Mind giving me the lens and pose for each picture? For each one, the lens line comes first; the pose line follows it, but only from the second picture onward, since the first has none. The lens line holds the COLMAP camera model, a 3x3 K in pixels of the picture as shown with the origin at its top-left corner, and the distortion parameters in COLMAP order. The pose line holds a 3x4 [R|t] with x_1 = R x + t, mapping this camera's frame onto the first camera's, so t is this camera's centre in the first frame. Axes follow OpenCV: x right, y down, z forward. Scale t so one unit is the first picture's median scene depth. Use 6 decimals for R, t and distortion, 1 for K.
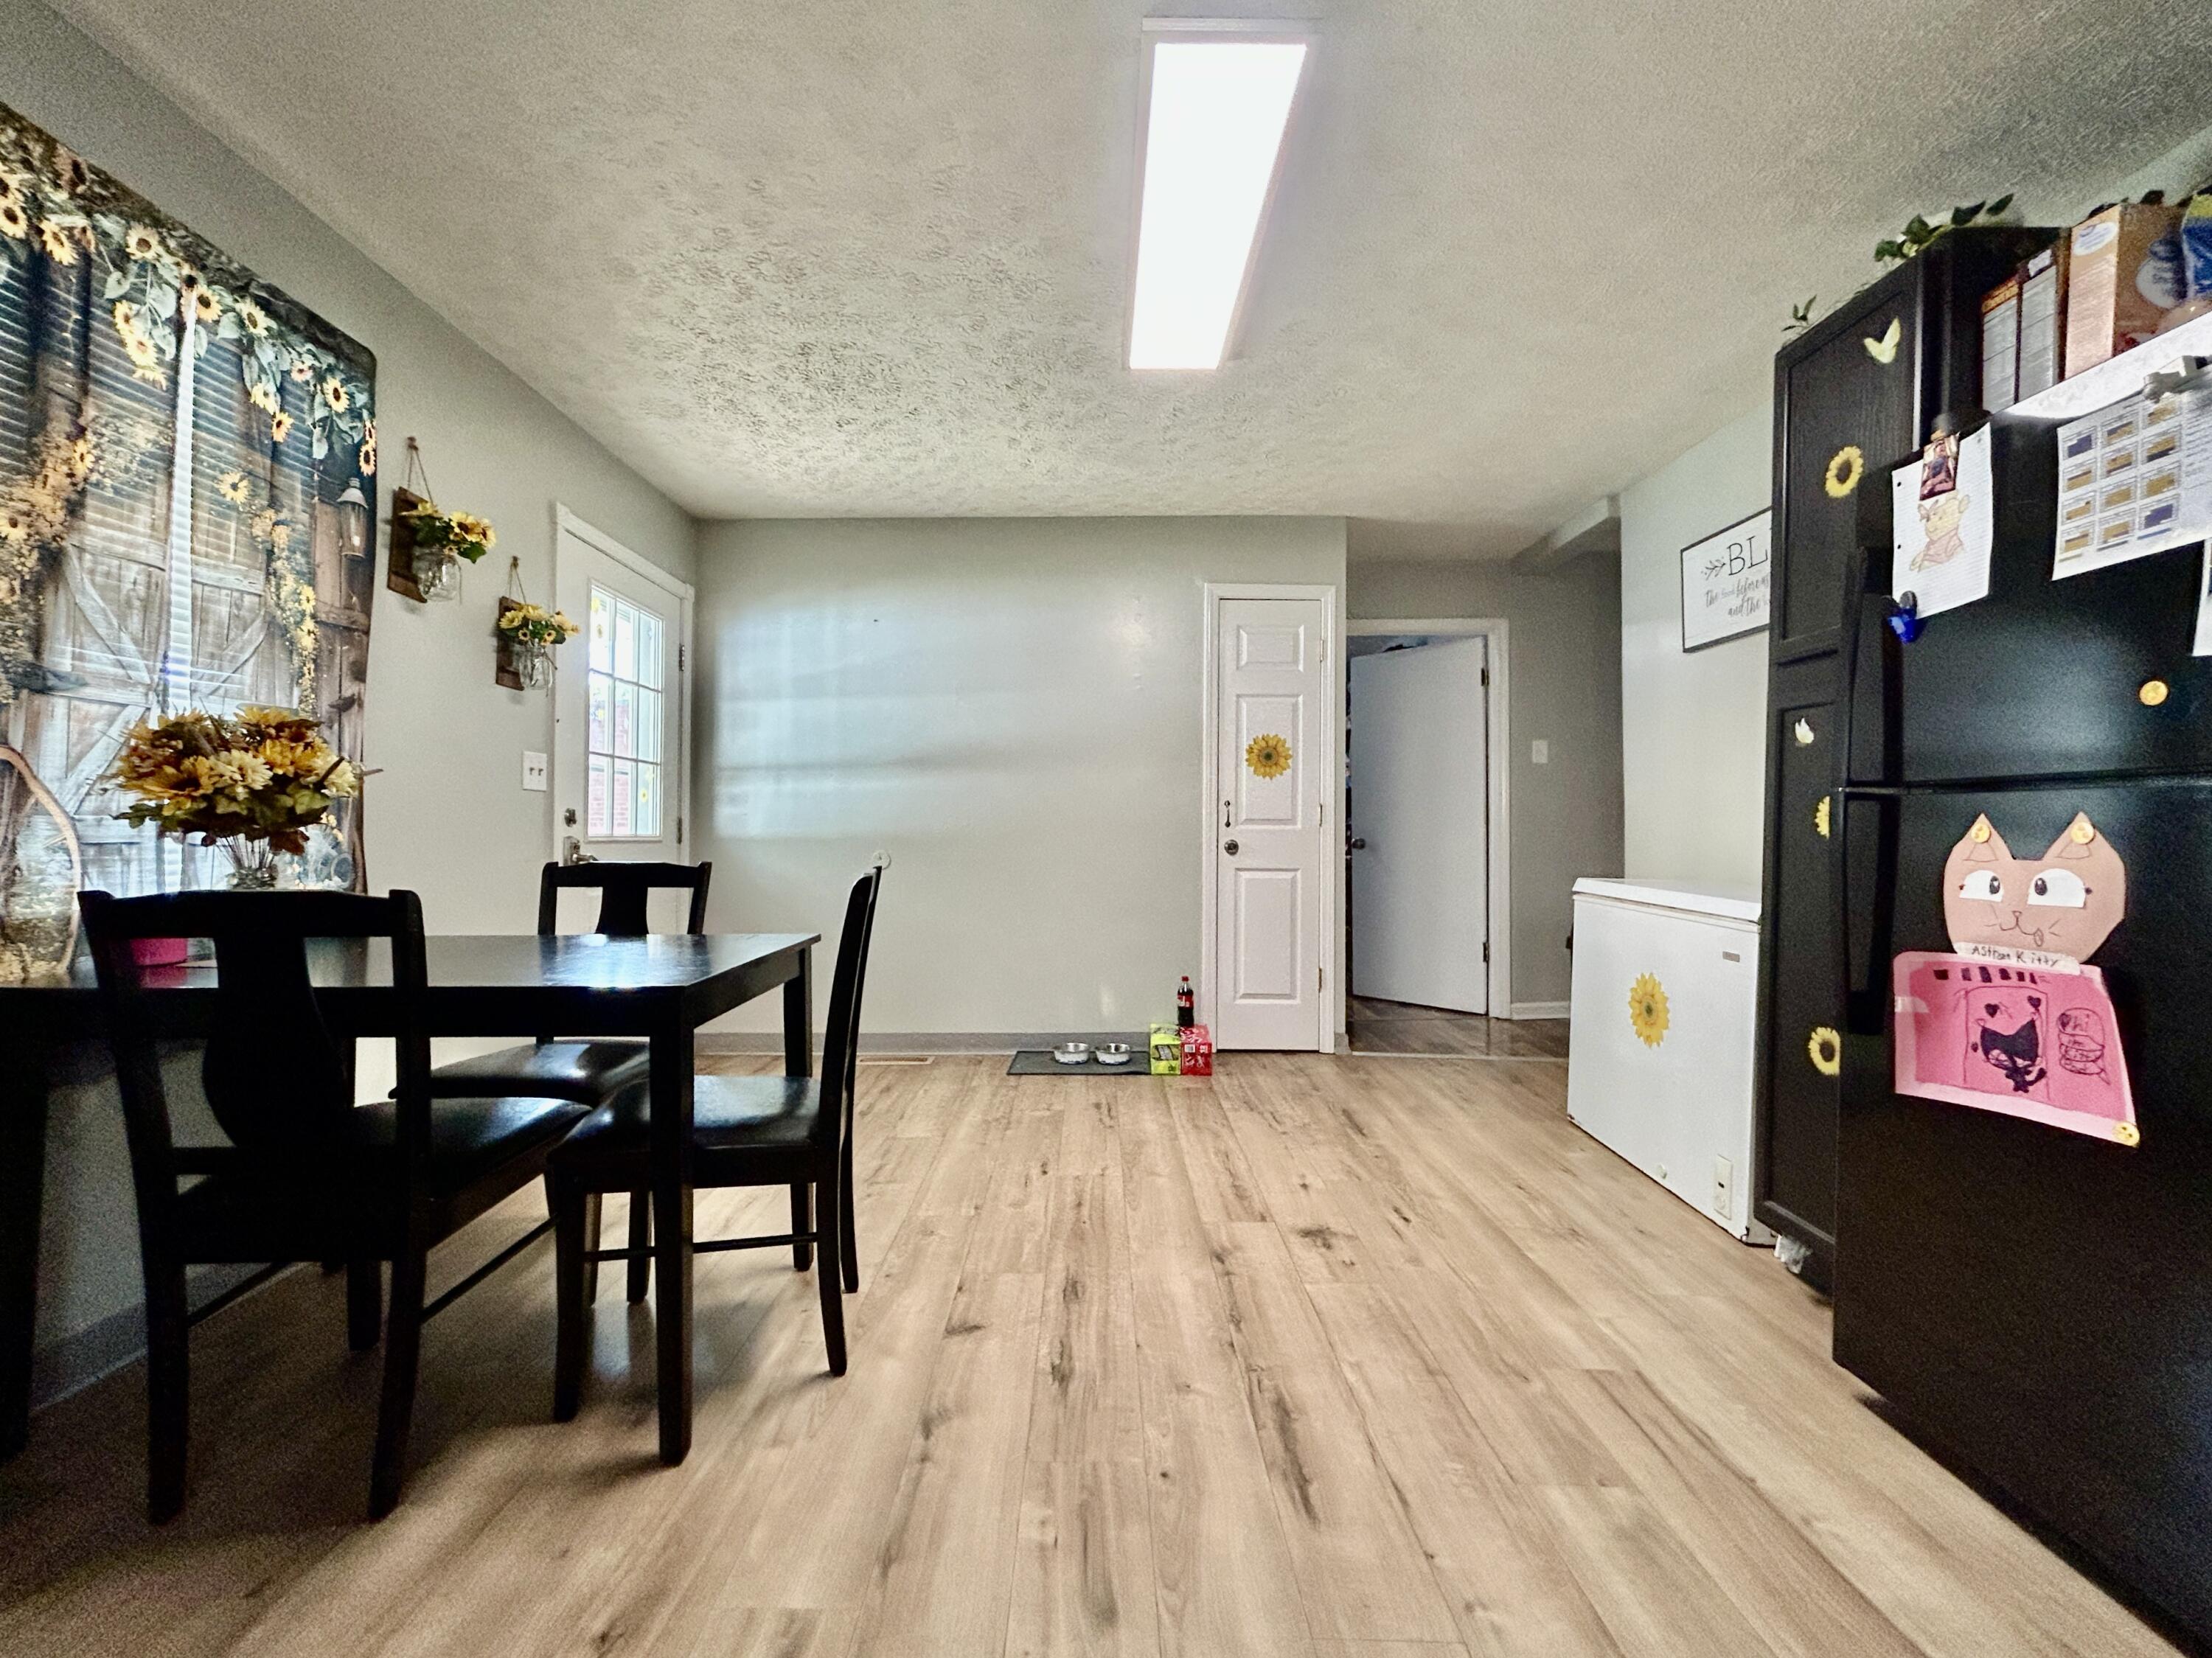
lens RADIAL K [[895.5, 0, 1094.8], [0, 895.5, 820.2], [0, 0, 1]] dist [0.002947, 0.000547]
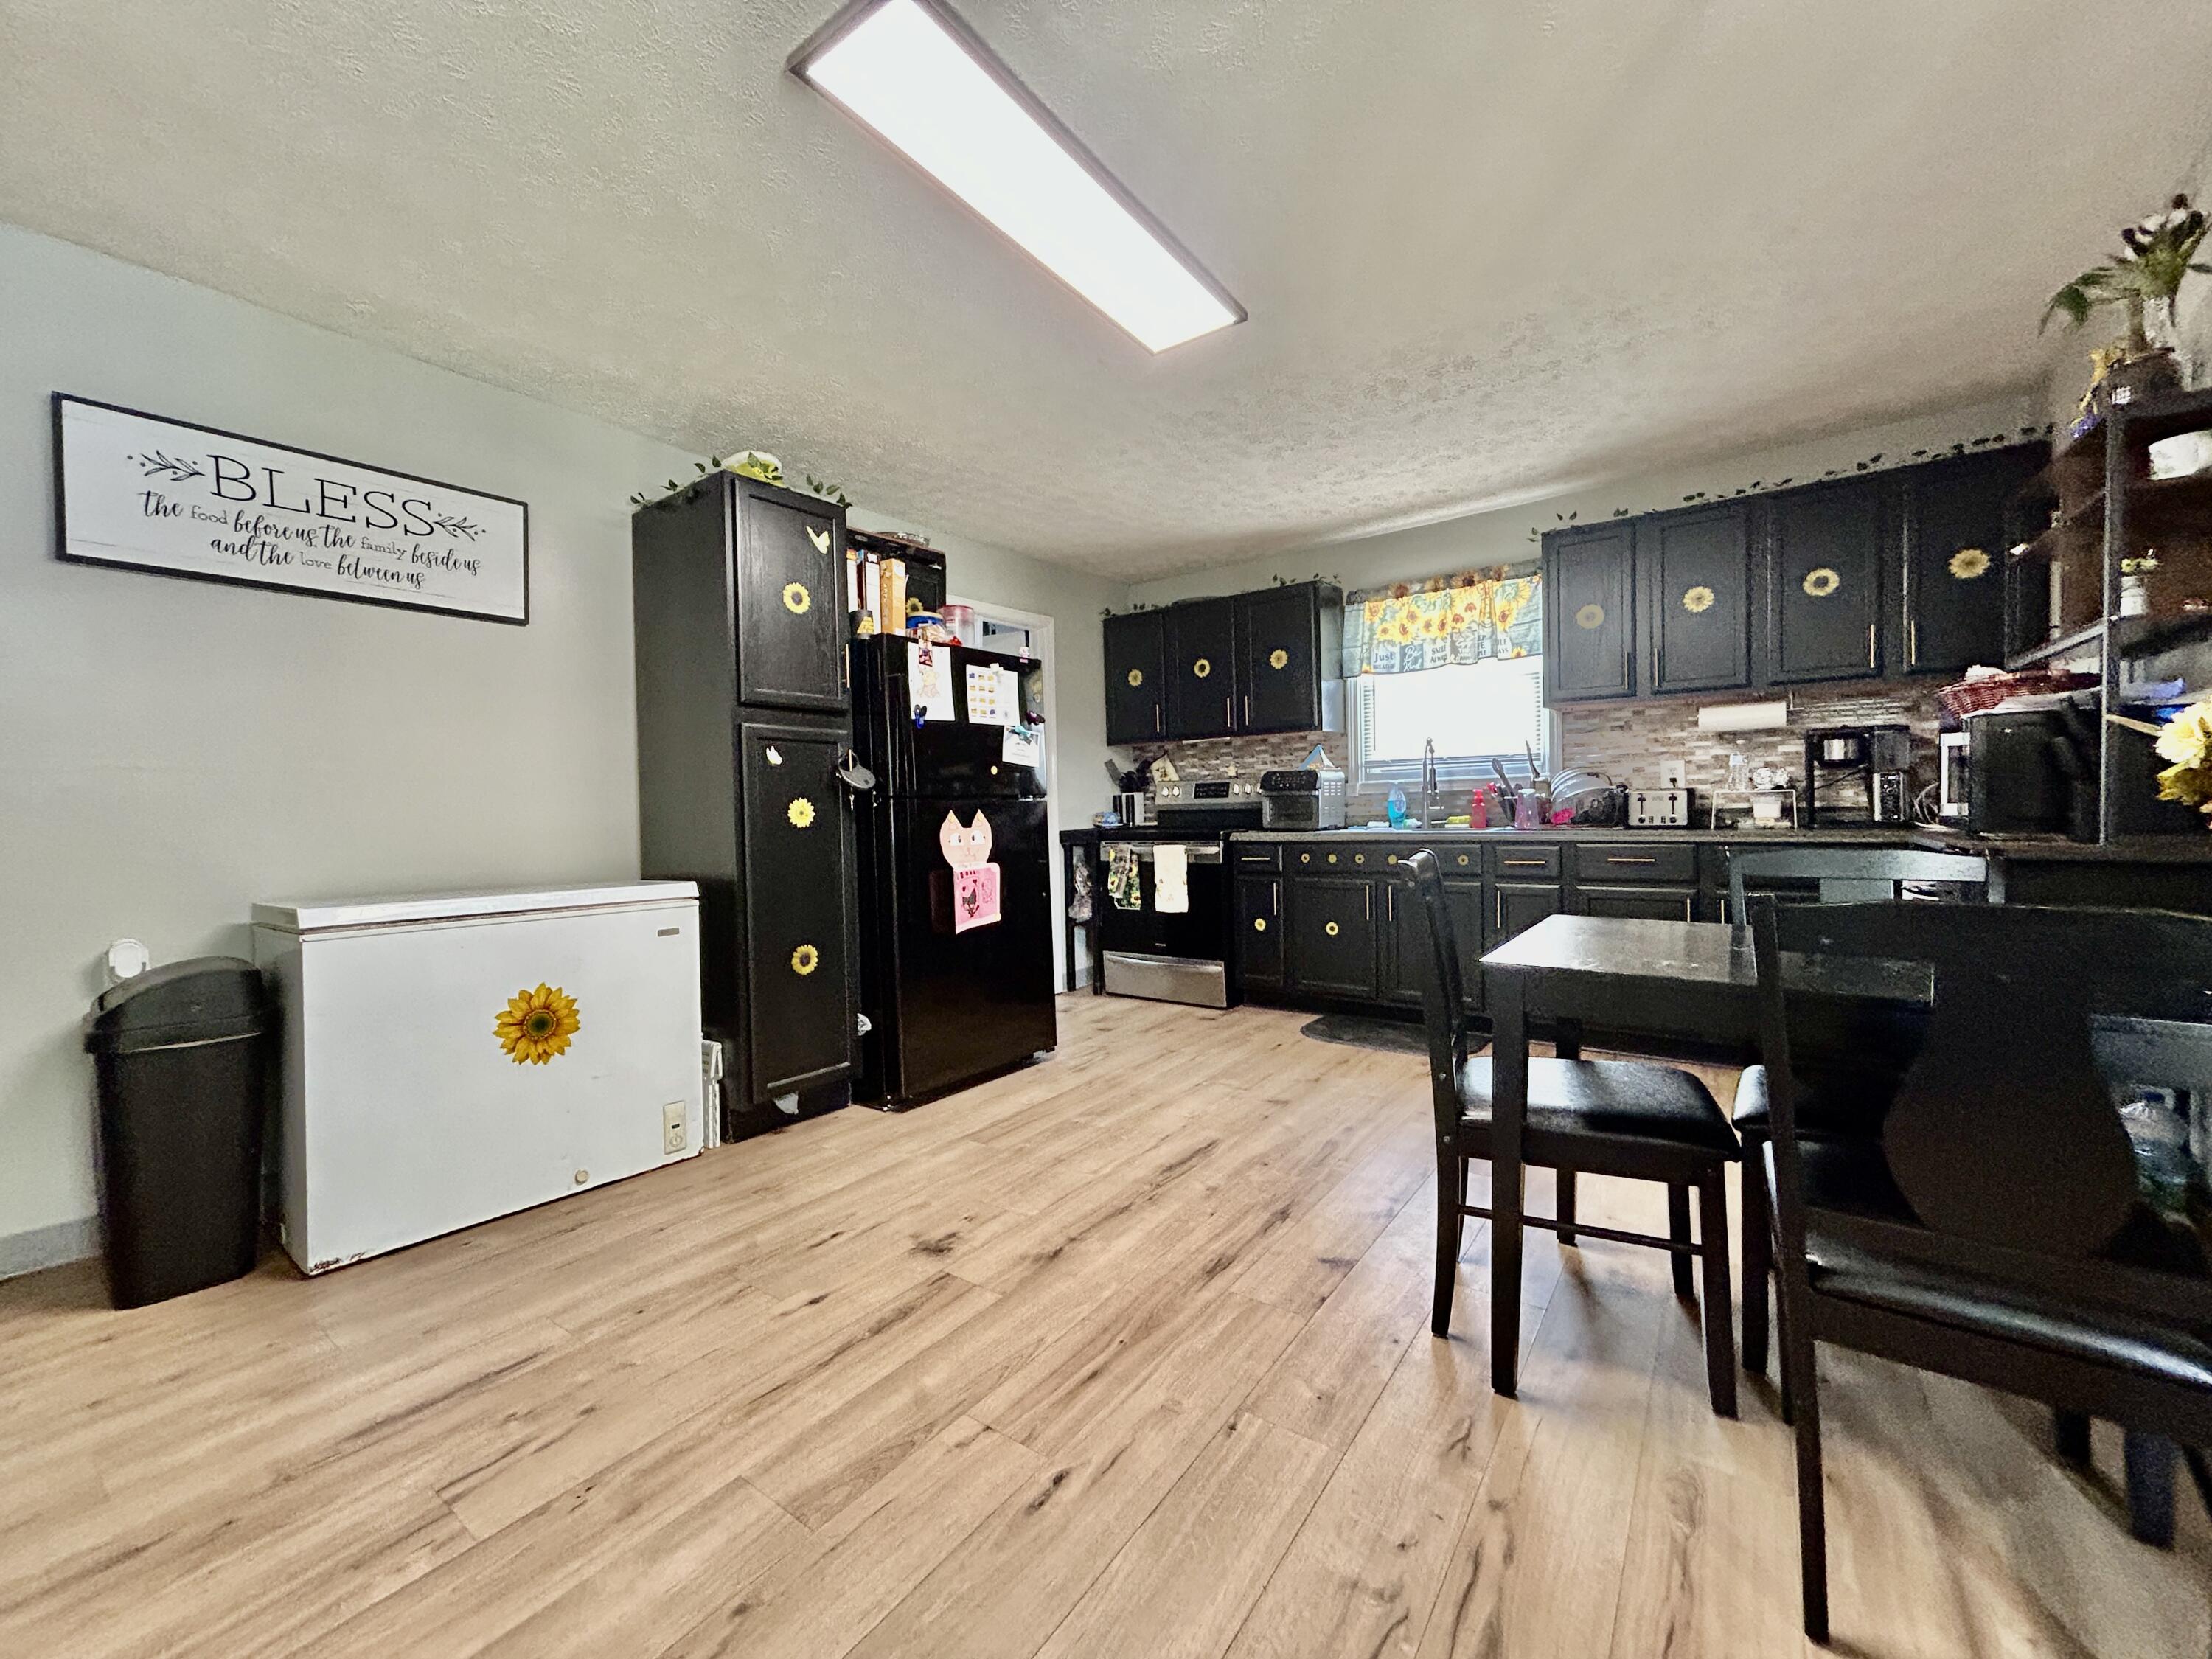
lens RADIAL K [[895.6, 0, 1094.8], [0, 895.6, 820.7], [0, 0, 1]] dist [0.002947, 0.000547]
pose [[-0.802713, 0.006249, 0.596333, -0.513533], [0.014828, 0.999845, 0.009482, 0.003030], [-0.596182, 0.016454, -0.802681, 1.852957]]
